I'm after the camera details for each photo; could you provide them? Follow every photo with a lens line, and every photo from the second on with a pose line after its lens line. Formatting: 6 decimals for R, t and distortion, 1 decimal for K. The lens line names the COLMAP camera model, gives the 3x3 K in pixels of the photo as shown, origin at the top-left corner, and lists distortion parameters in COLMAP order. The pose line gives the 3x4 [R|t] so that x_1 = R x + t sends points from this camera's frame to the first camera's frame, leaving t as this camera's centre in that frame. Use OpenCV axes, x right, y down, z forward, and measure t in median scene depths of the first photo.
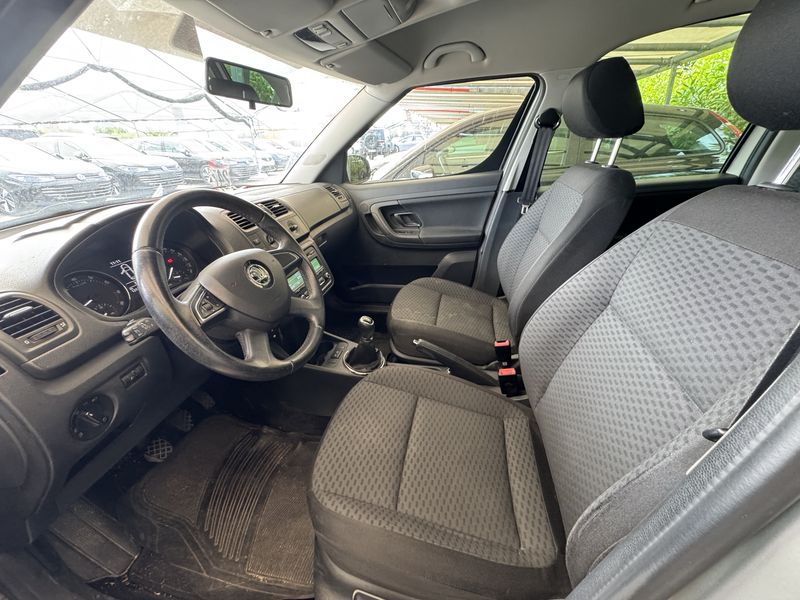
lens RADIAL K [[320.0, 0, 400.0], [0, 320.0, 300.0], [0, 0, 1]] dist [-0.000770, -0.000045]
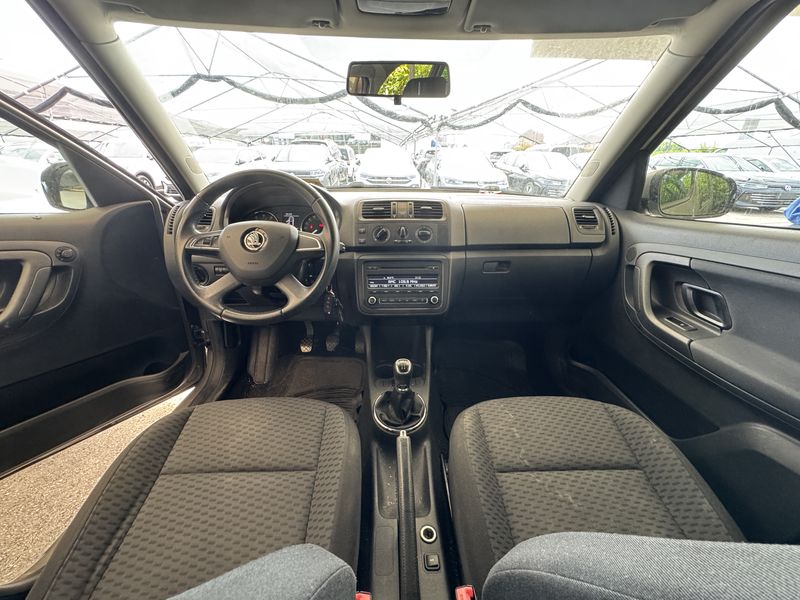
lens RADIAL K [[320.0, 0, 400.0], [0, 320.0, 300.0], [0, 0, 1]] dist [-0.000770, -0.000045]
pose [[0.228798, 0.406865, -0.884371, 0.364665], [-0.446262, 0.851225, 0.276162, -0.199665], [0.865160, 0.331476, 0.376327, 0.462854]]
